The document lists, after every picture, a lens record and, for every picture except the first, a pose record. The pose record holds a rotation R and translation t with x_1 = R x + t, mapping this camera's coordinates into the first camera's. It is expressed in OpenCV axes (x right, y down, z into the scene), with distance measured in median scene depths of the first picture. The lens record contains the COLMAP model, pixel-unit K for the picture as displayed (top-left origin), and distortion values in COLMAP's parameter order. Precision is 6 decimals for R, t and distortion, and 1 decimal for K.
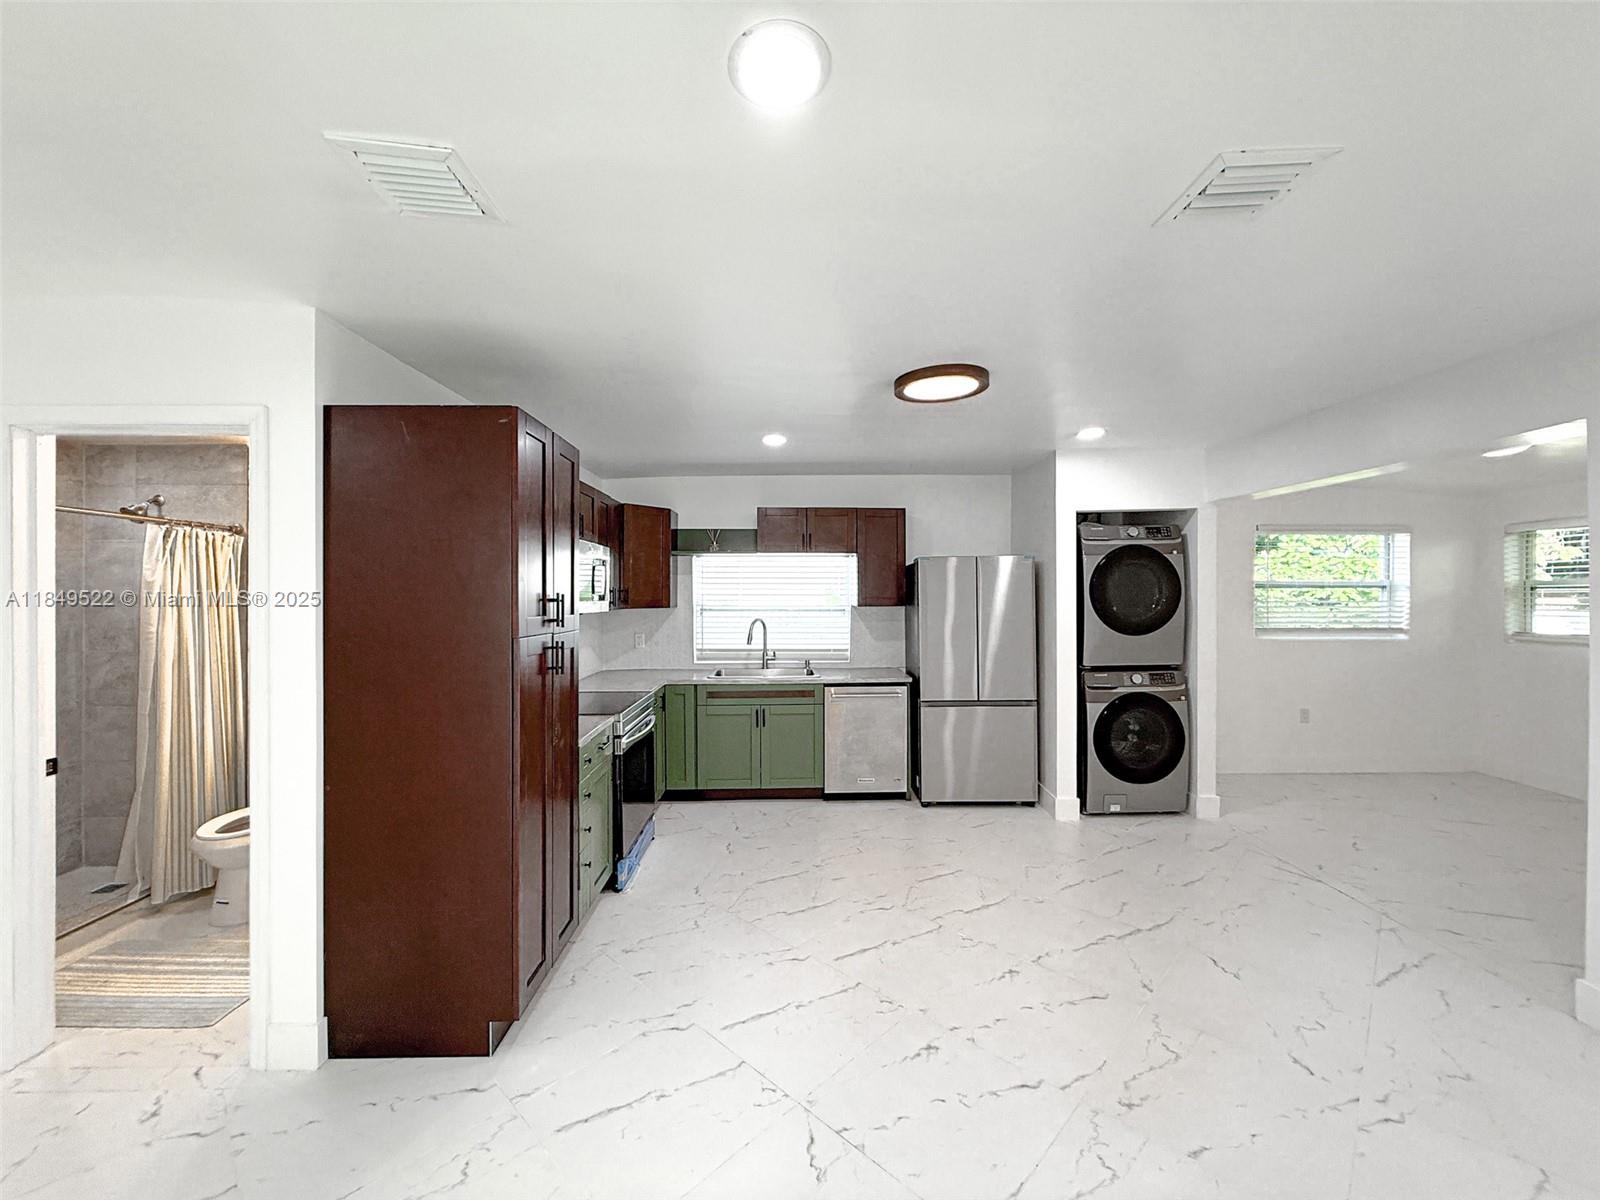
lens RADIAL K [[638.3, 0, 795.0], [0, 638.3, 596.6], [0, 0, 1]] dist [-0.000987, 0.000072]
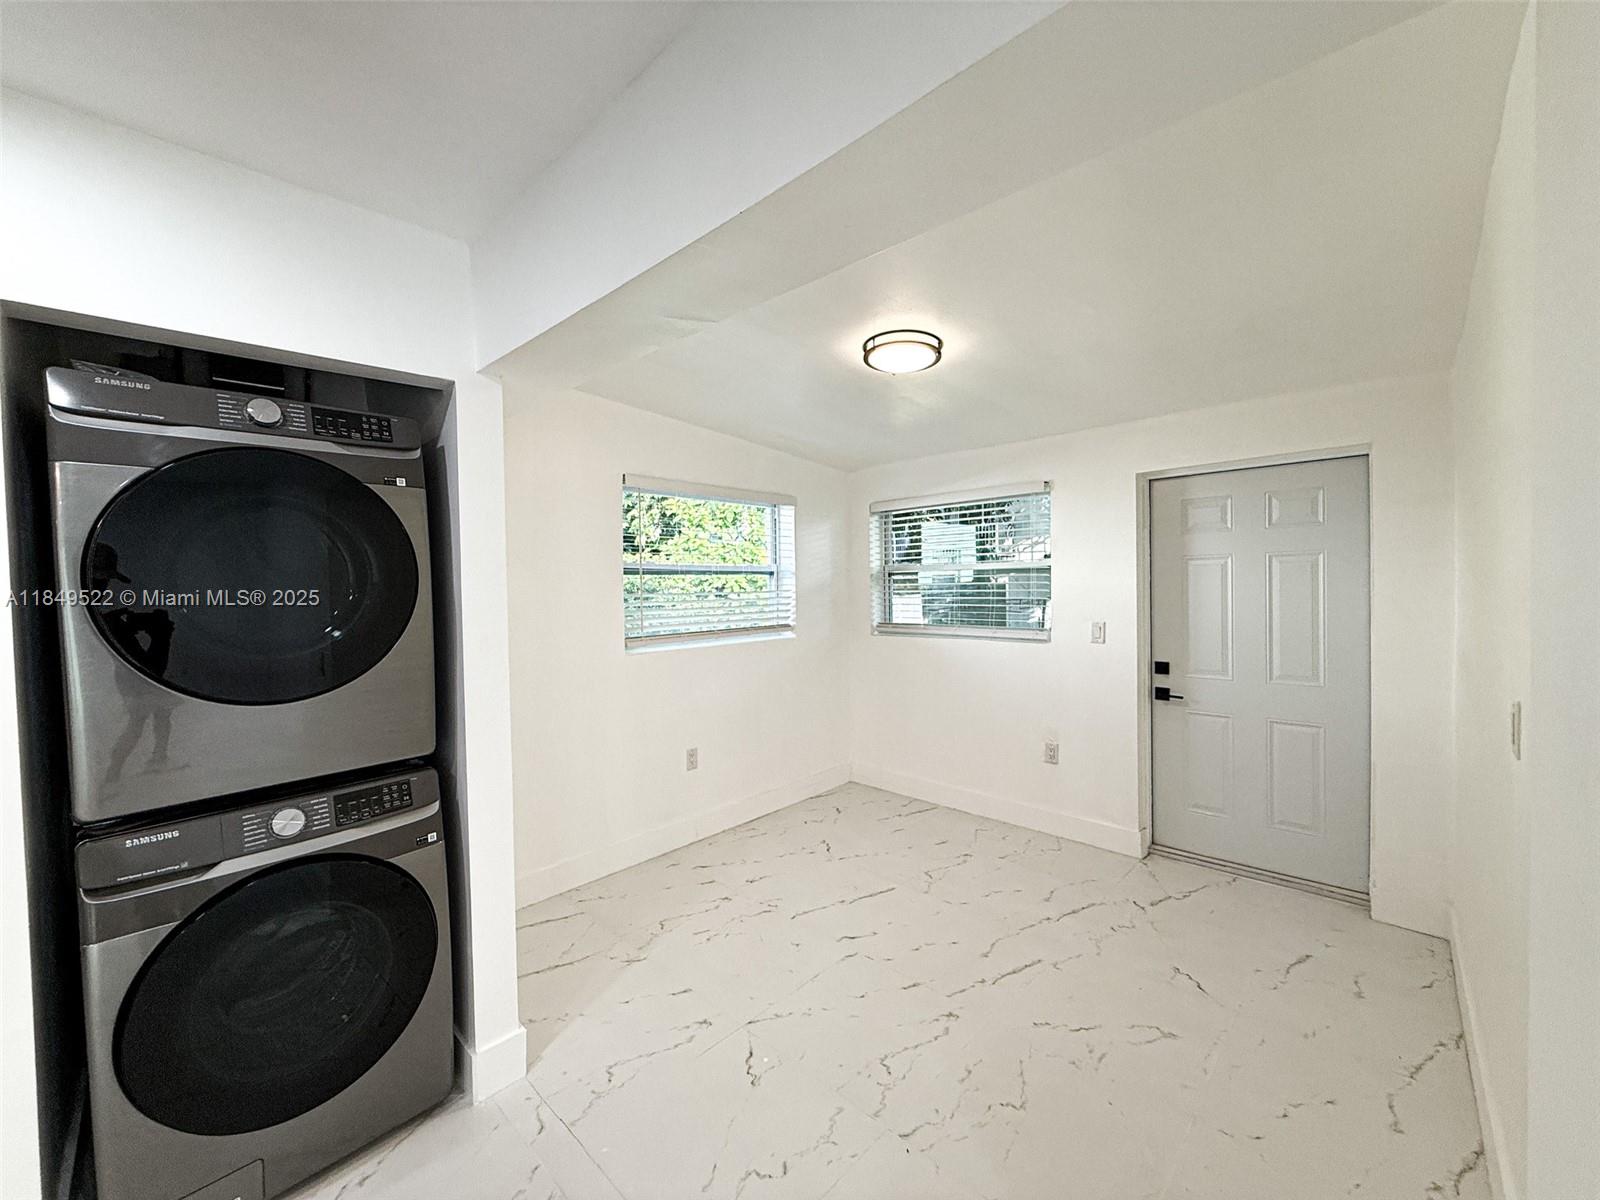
lens RADIAL K [[635.8, 0, 796.3], [0, 635.8, 597.8], [0, 0, 1]] dist [-0.000049, -0.000140]
pose [[0.697214, -0.026685, 0.716366, 0.461534], [0.016723, 0.999640, 0.020961, -0.000560], [-0.716668, -0.002635, 0.697410, 0.521095]]
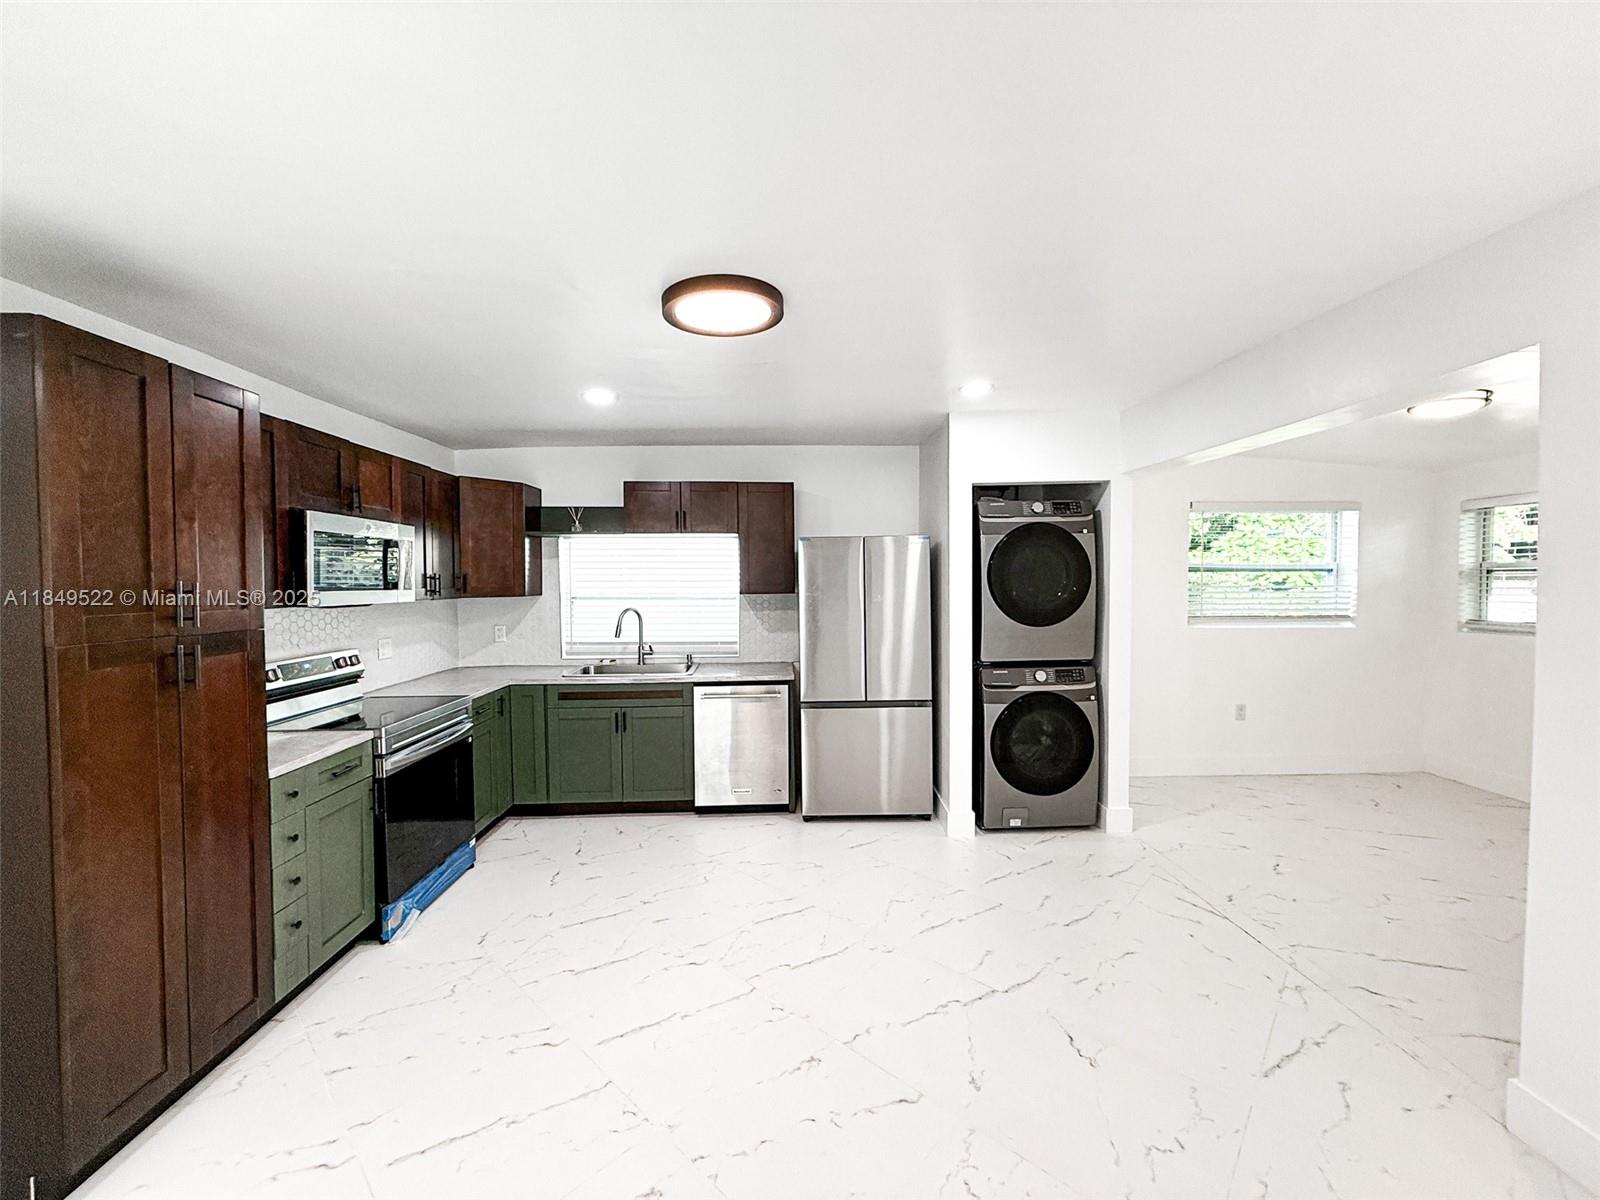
lens RADIAL K [[635.8, 0, 796.3], [0, 635.8, 597.8], [0, 0, 1]] dist [-0.000049, -0.000140]
pose [[0.999793, -0.003816, 0.019975, 0.175921], [0.003304, 0.999668, 0.025557, -0.001737], [-0.020066, -0.025485, 0.999474, 0.132023]]
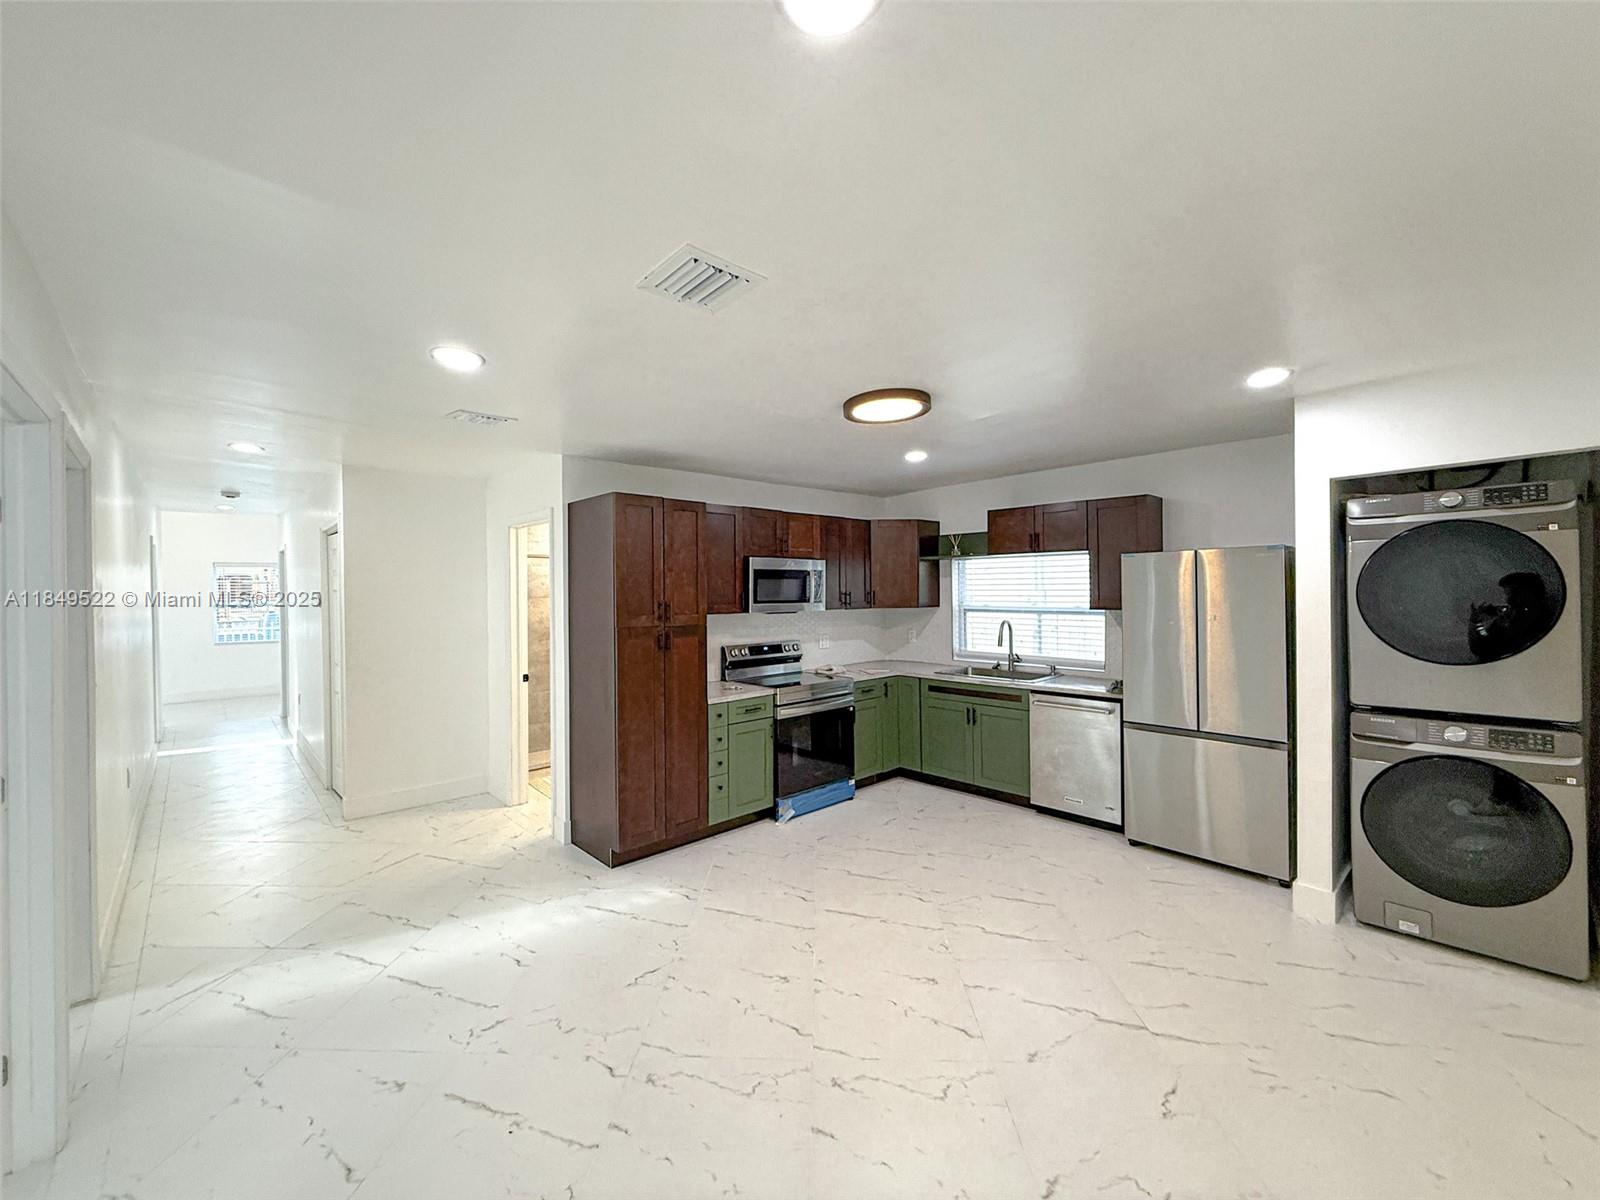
lens RADIAL K [[640.5, 0, 798.4], [0, 640.5, 596.1], [0, 0, 1]] dist [-0.000029, -0.000042]
pose [[0.674019, 0.002044, -0.738711, 0.541124], [0.005986, 0.999948, 0.008228, -0.014809], [0.738690, -0.009968, 0.673972, 0.098251]]
